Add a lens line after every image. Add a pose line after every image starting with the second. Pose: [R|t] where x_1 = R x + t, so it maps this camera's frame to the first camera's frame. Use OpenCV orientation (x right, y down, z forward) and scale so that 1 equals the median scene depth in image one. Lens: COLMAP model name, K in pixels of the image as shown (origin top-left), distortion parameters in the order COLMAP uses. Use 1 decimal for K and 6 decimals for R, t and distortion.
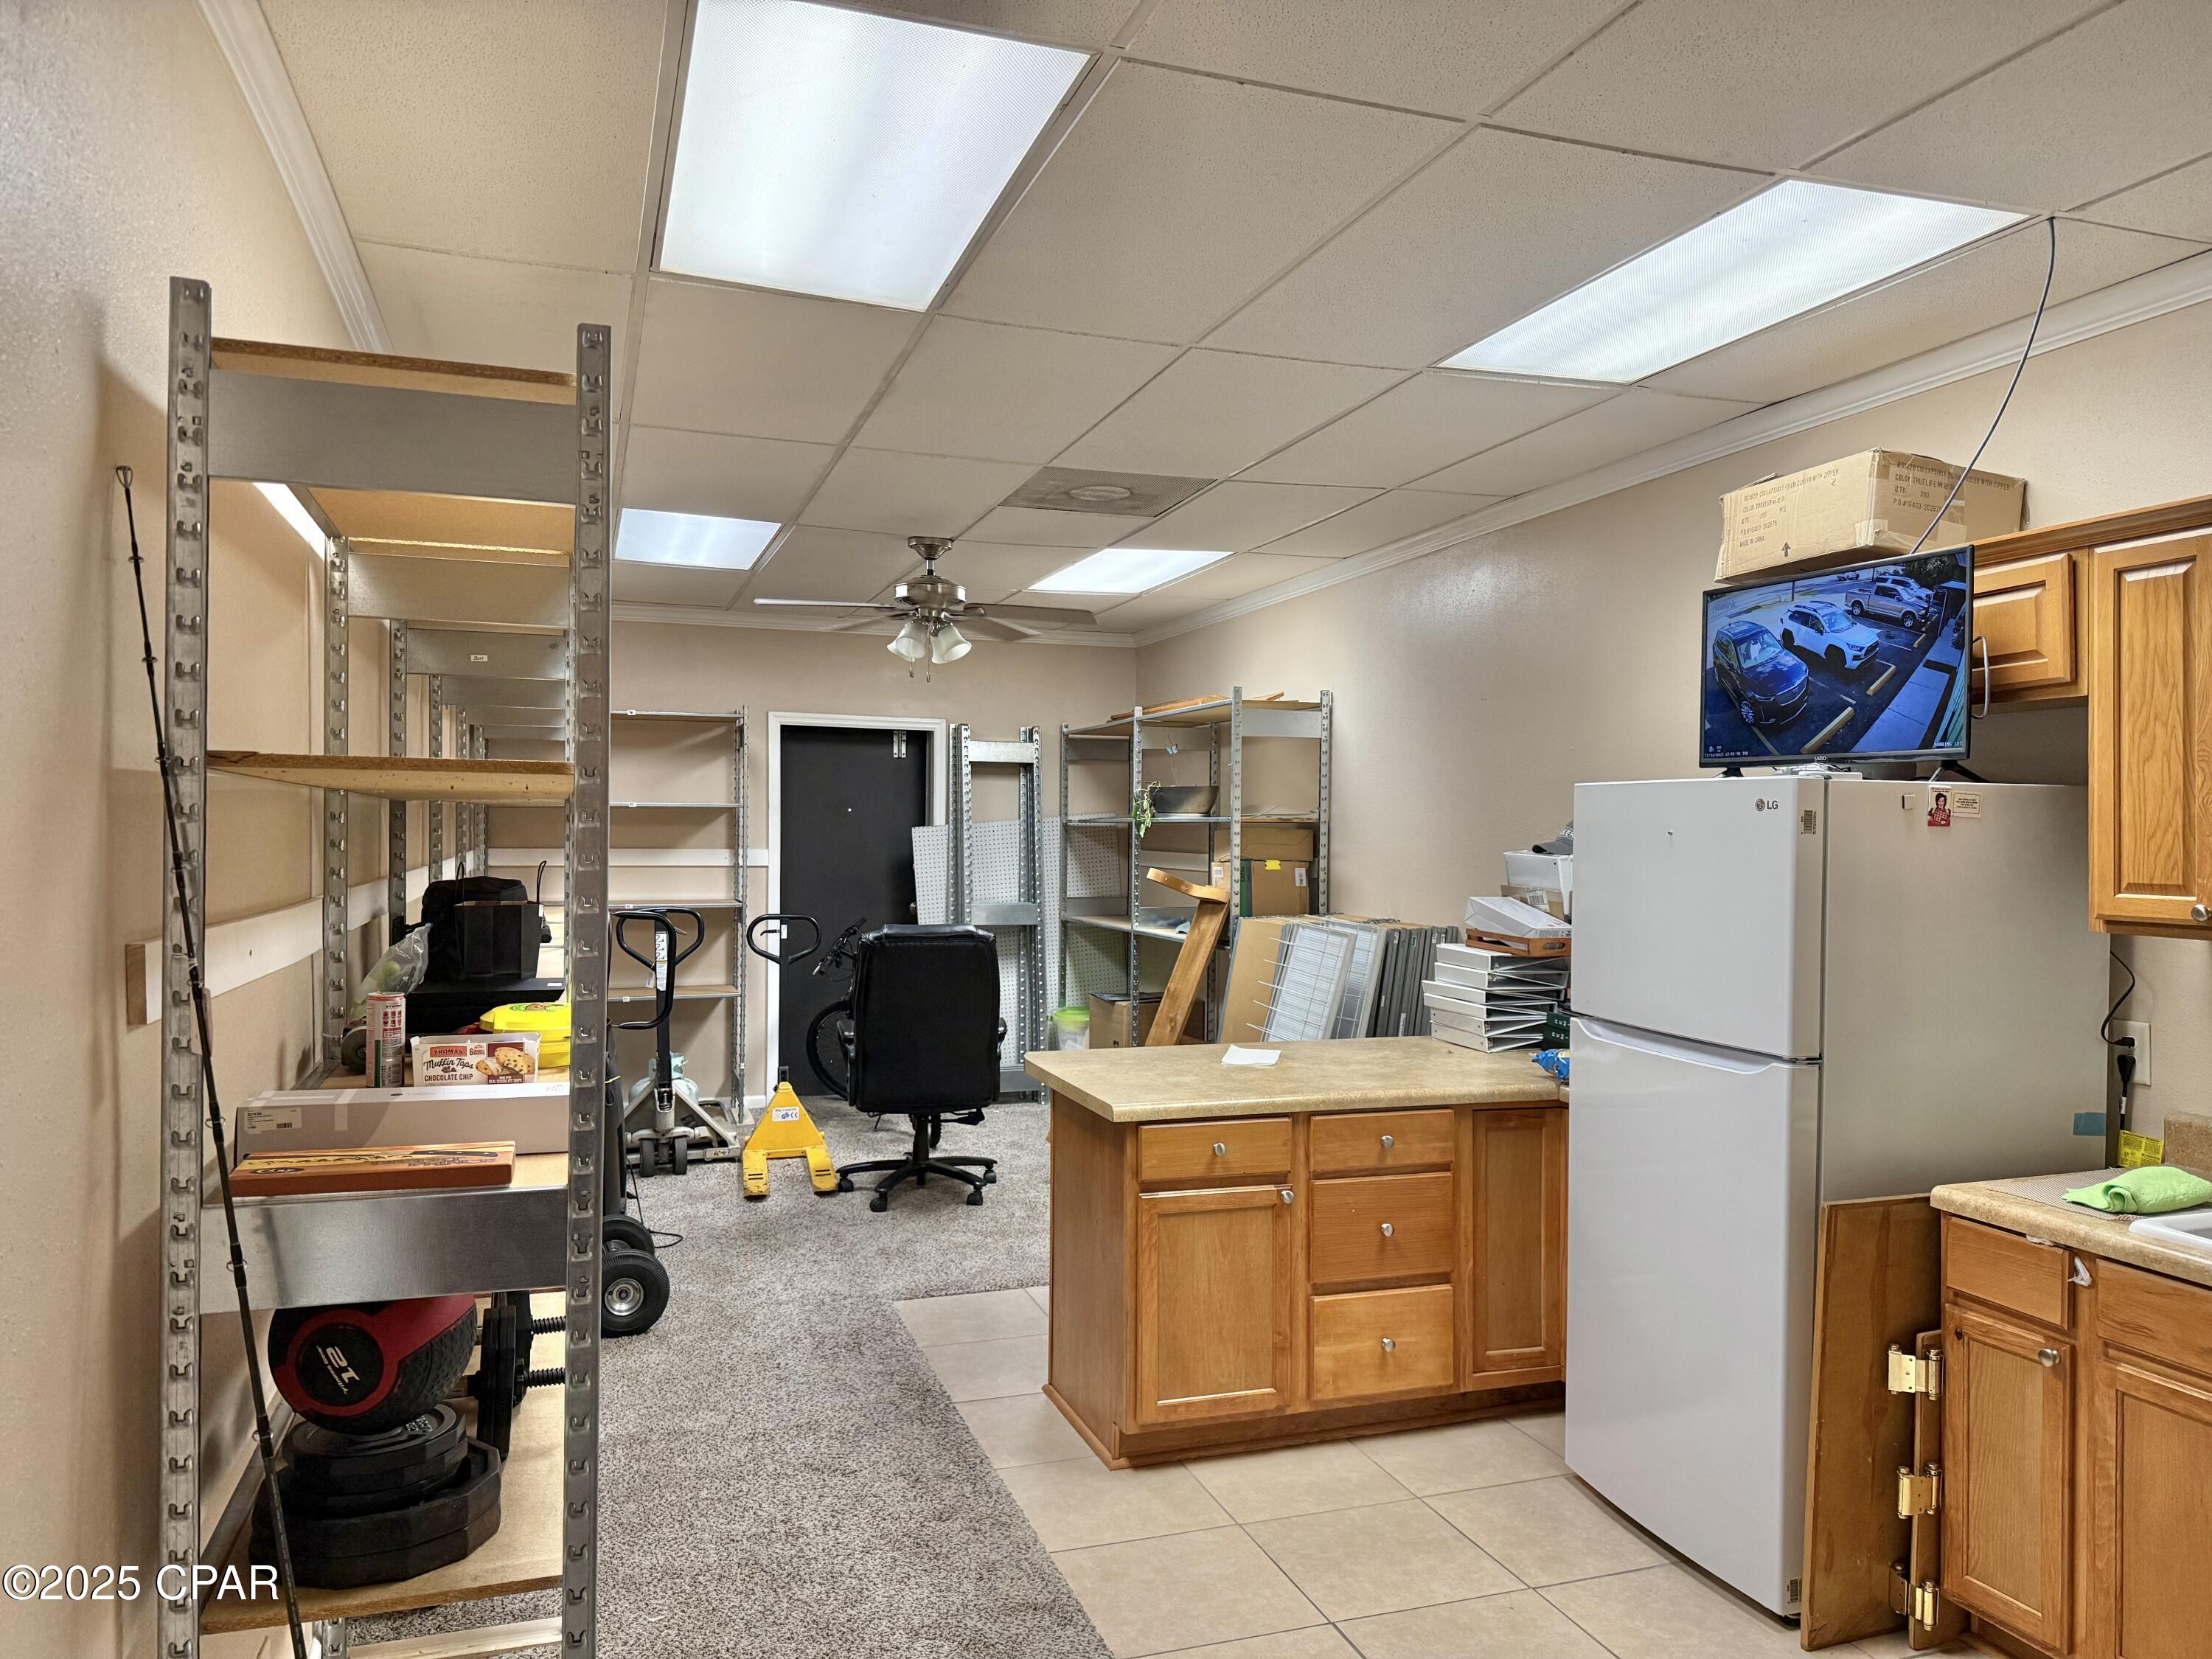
lens RADIAL K [[1571.8, 0, 1111.5], [0, 1571.8, 826.2], [0, 0, 1]] dist [0.041656, -0.044810]
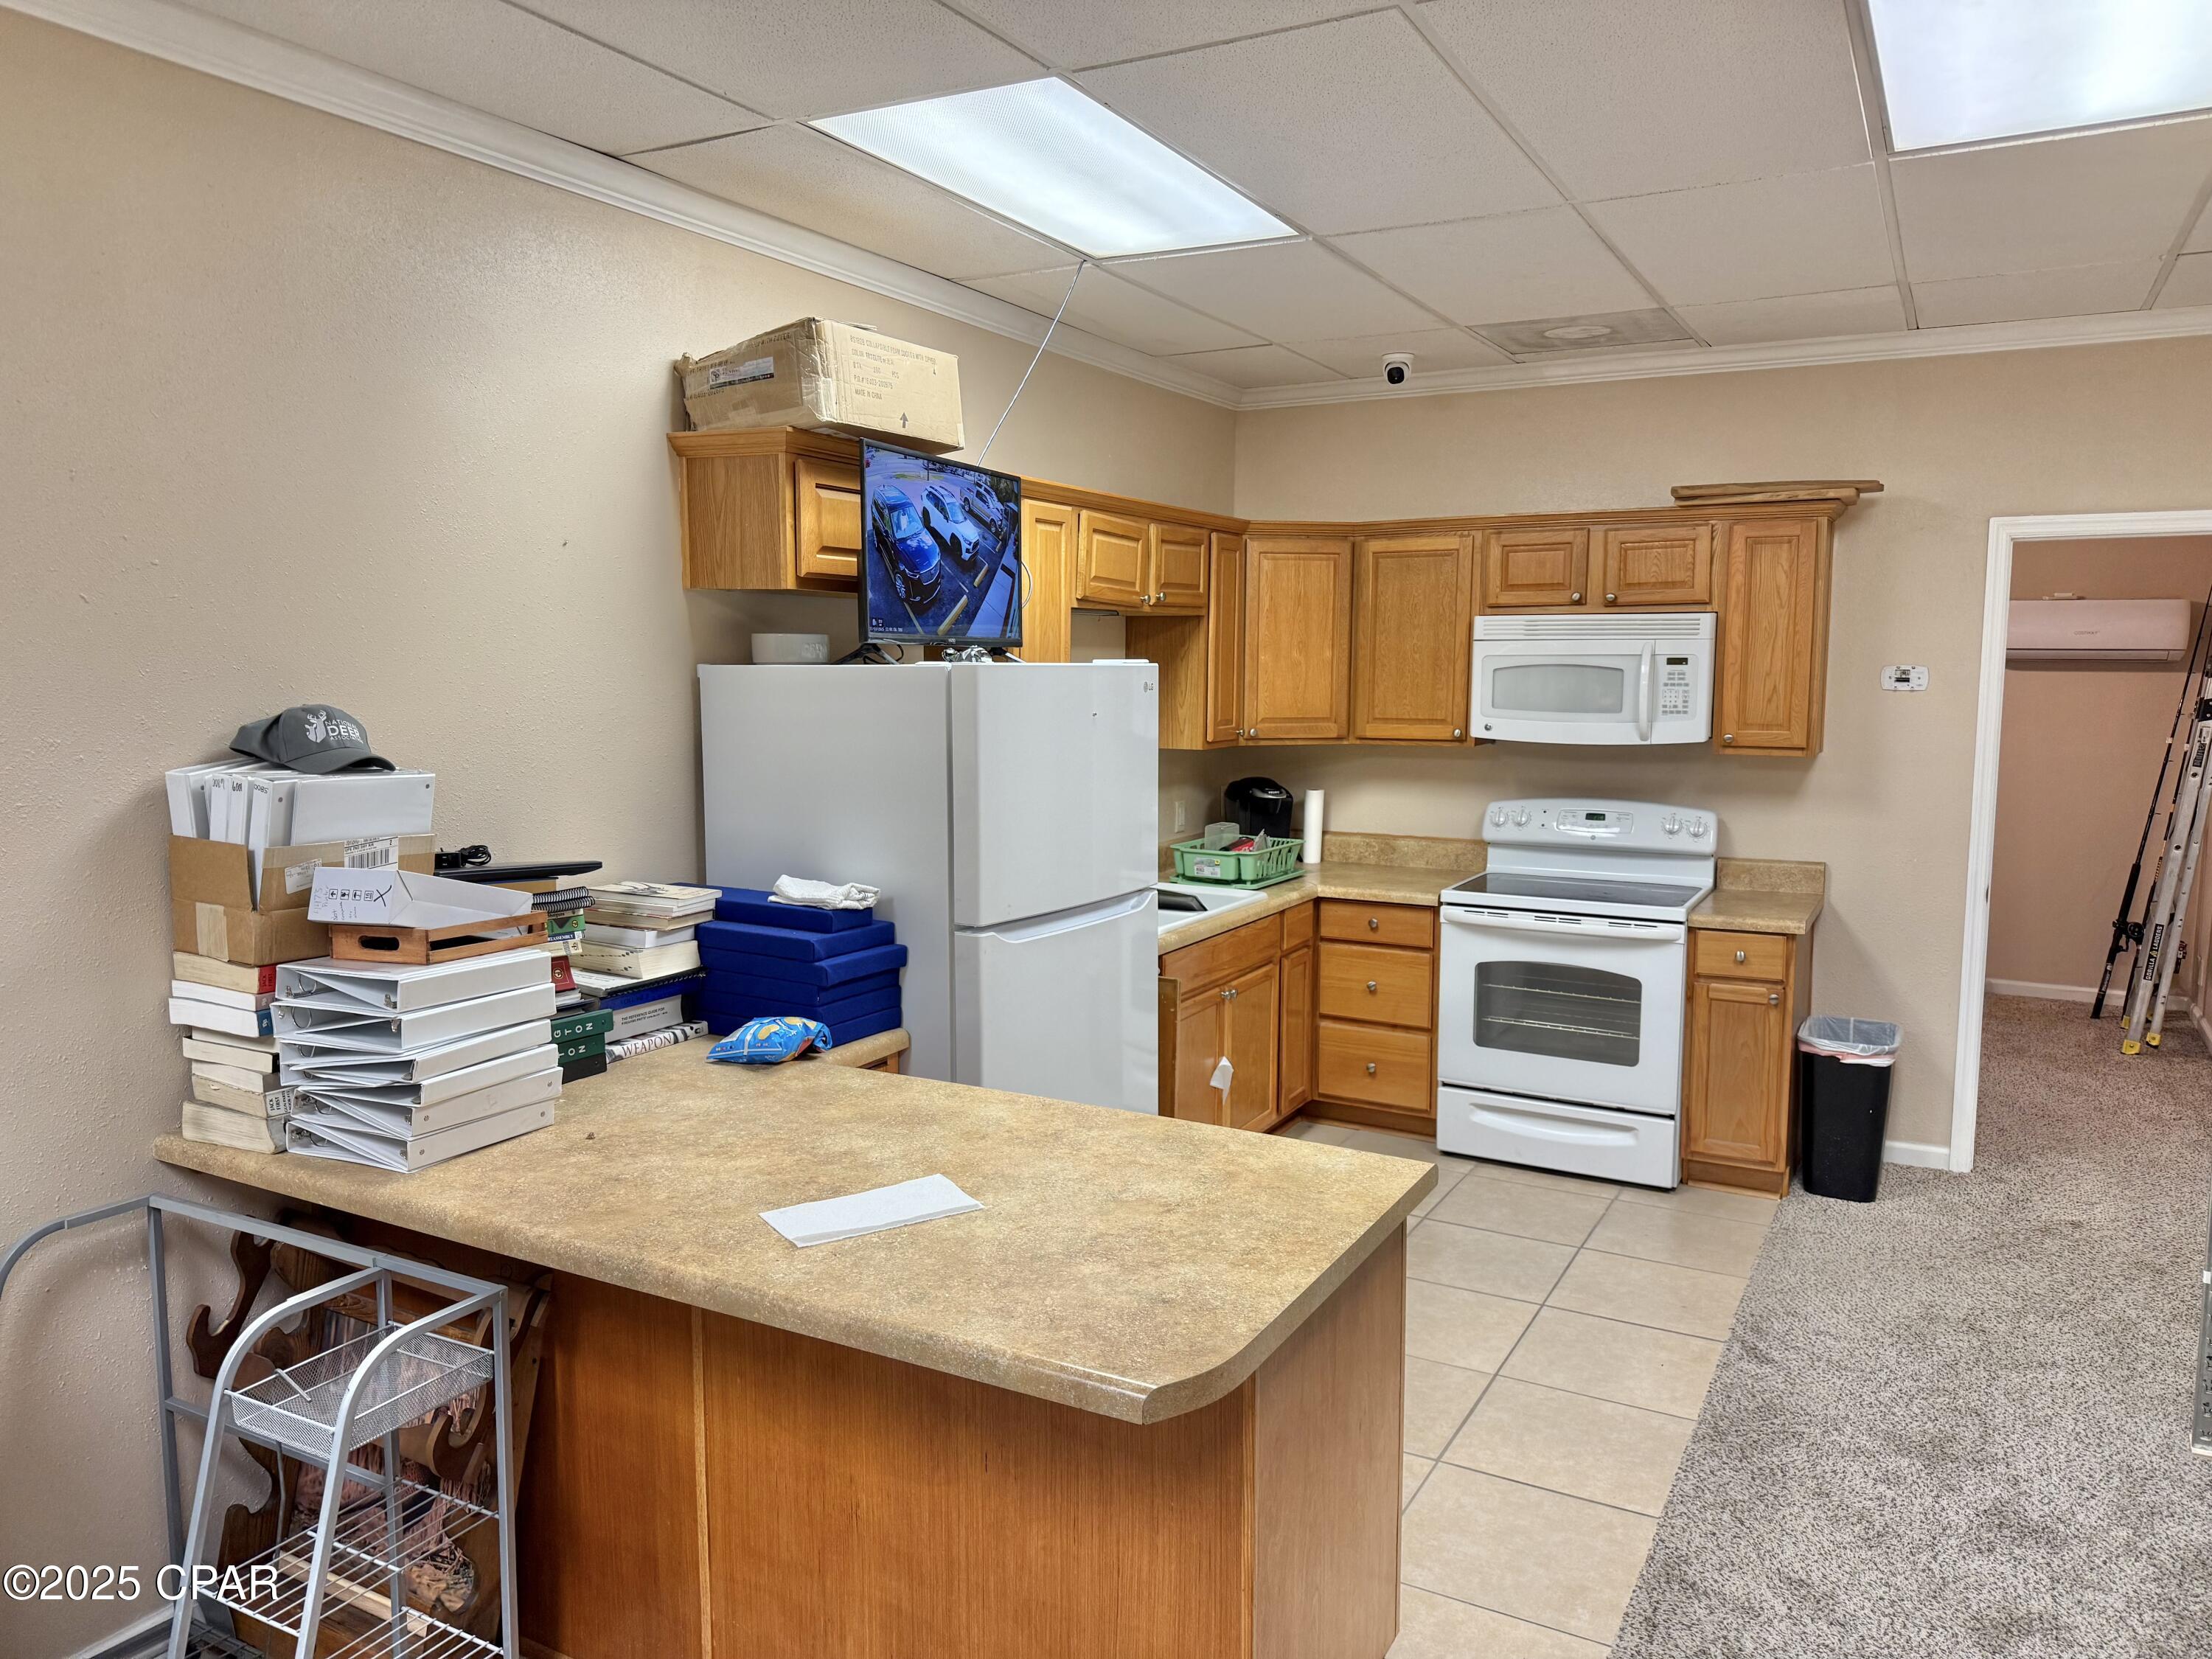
lens RADIAL K [[1571.8, 0, 1039.0], [0, 1571.8, 835.5], [0, 0, 1]] dist [0.041656, -0.044810]
pose [[-0.658457, -0.094058, 0.746718, -0.396856], [-0.008226, 0.993000, 0.117827, -0.037744], [-0.752574, 0.071441, -0.654621, 1.666667]]
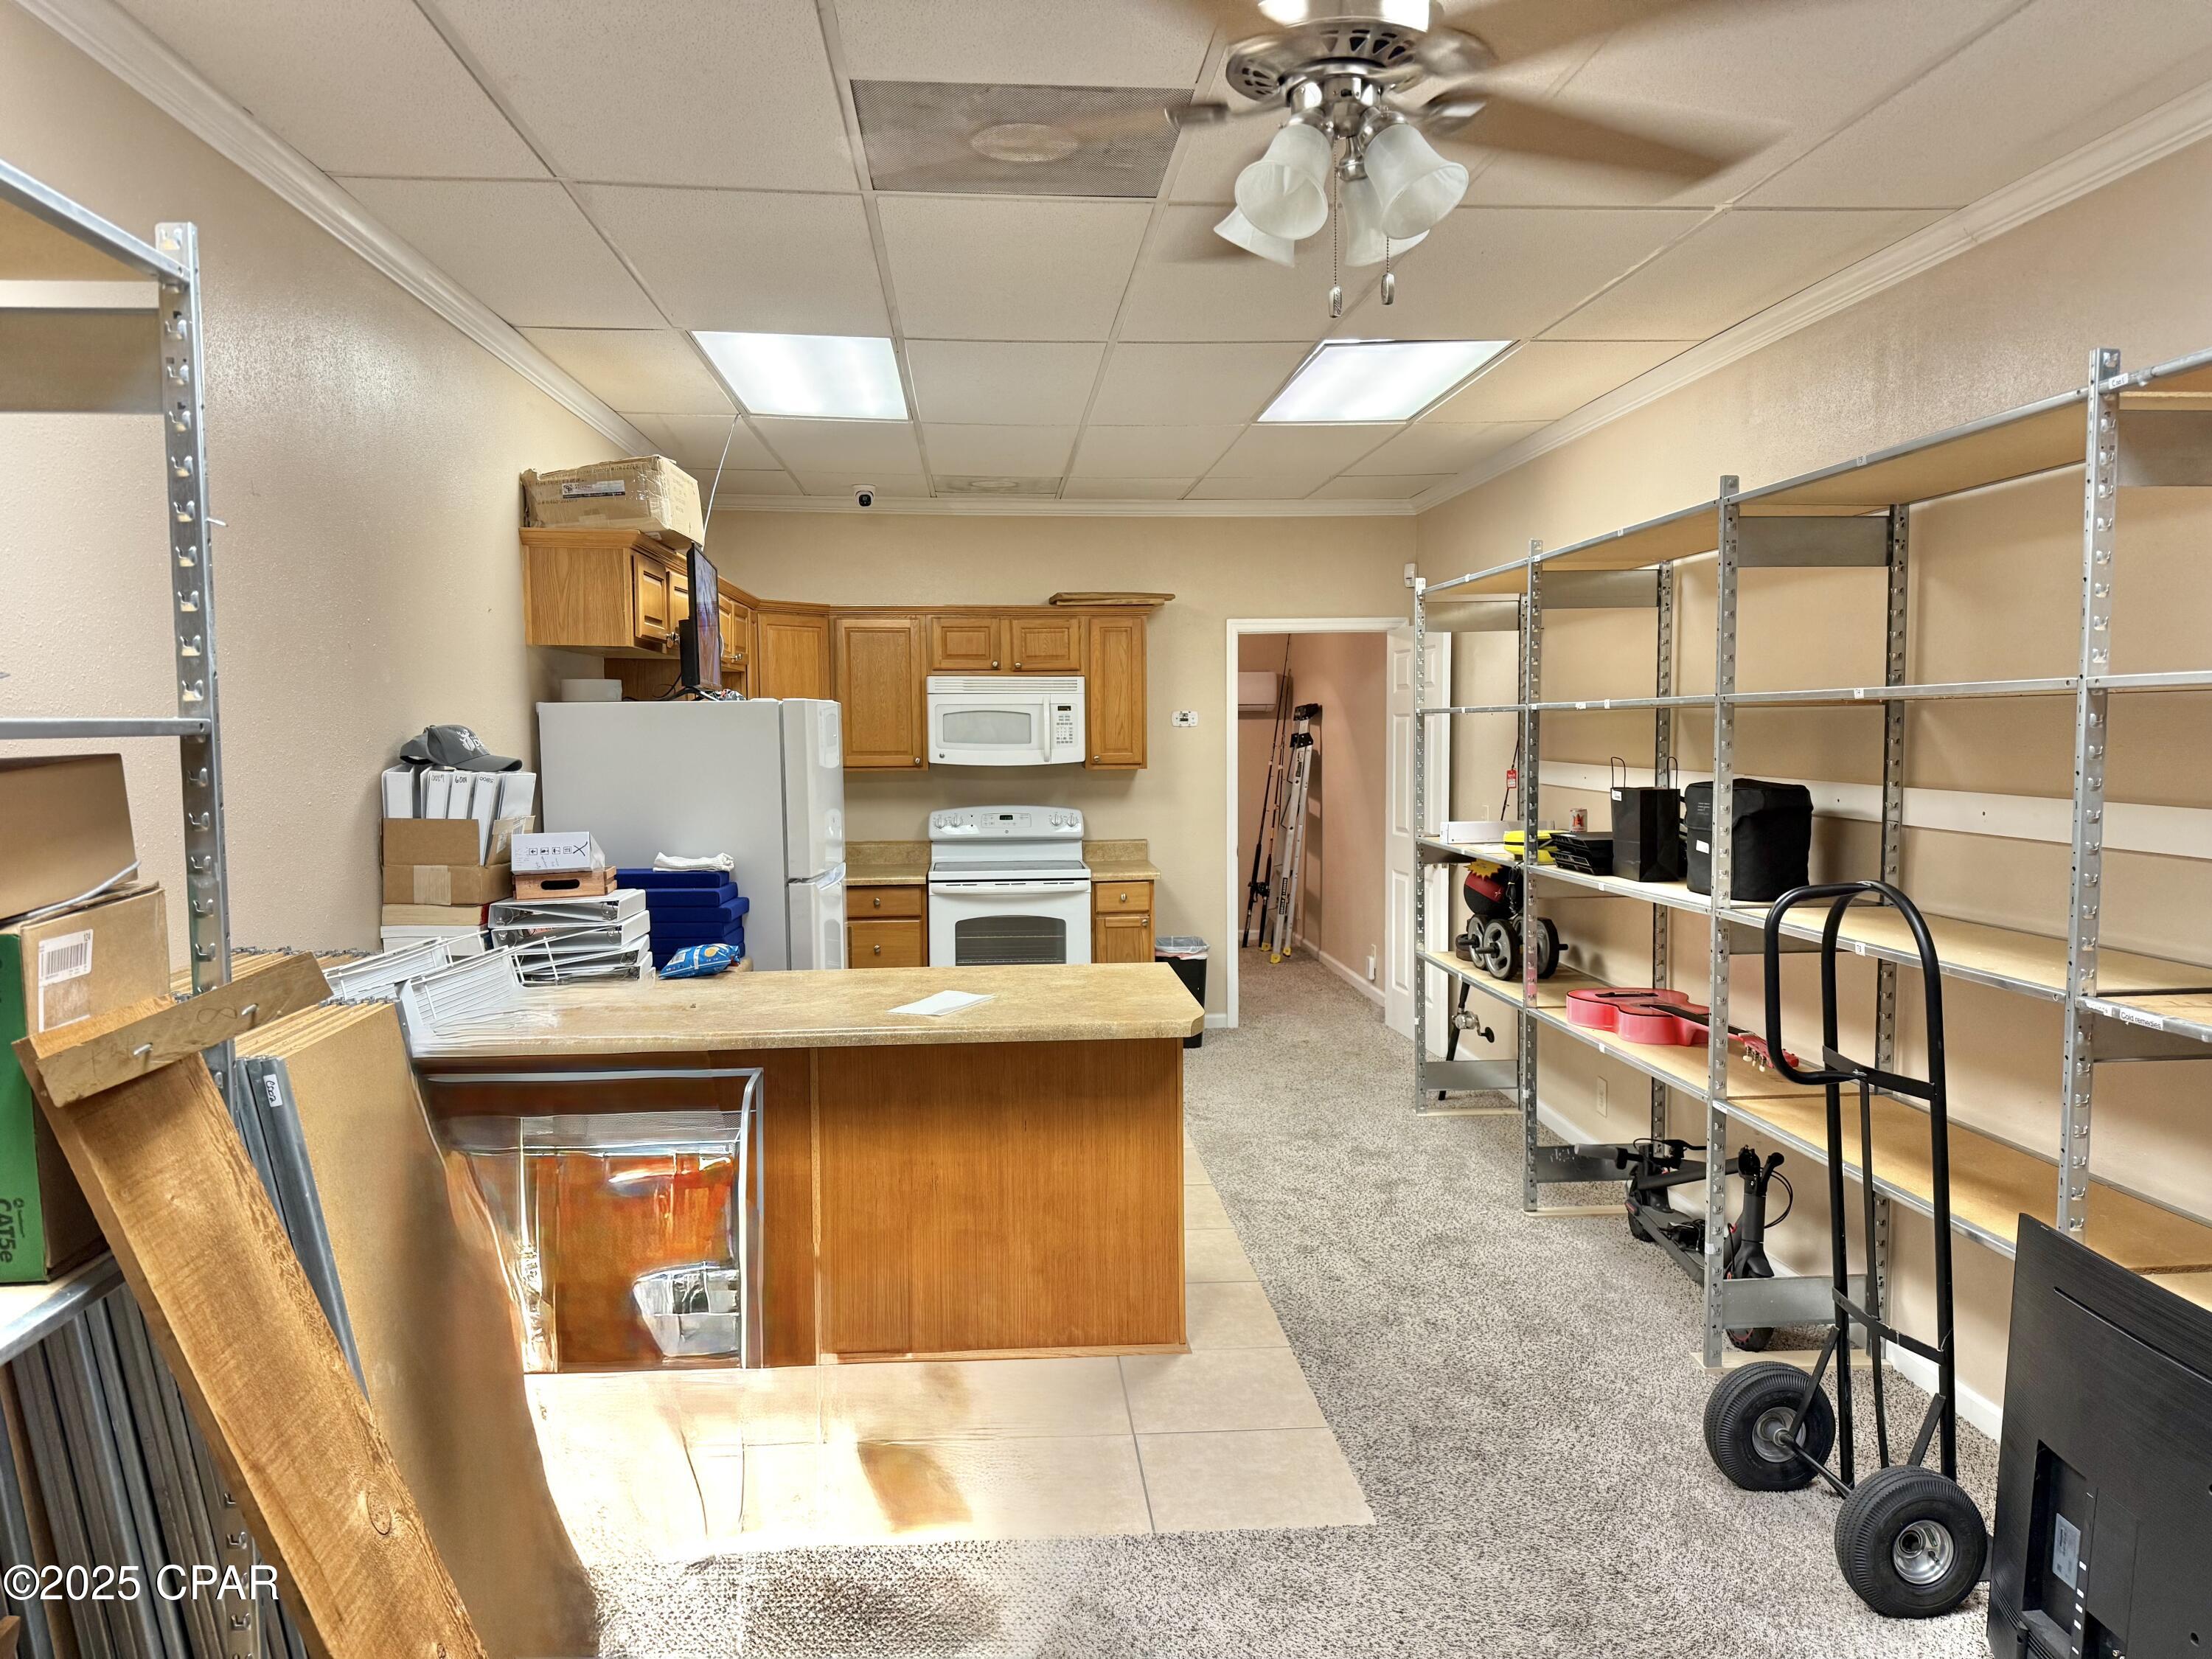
lens RADIAL K [[1571.8, 0, 1104.7], [0, 1571.8, 838.6], [0, 0, 1]] dist [0.041656, -0.044810]
pose [[-0.968663, -0.021343, 0.247461, -0.265440], [-0.003223, 0.997298, 0.073398, -0.007758], [-0.248358, 0.070300, -0.966114, 2.404967]]
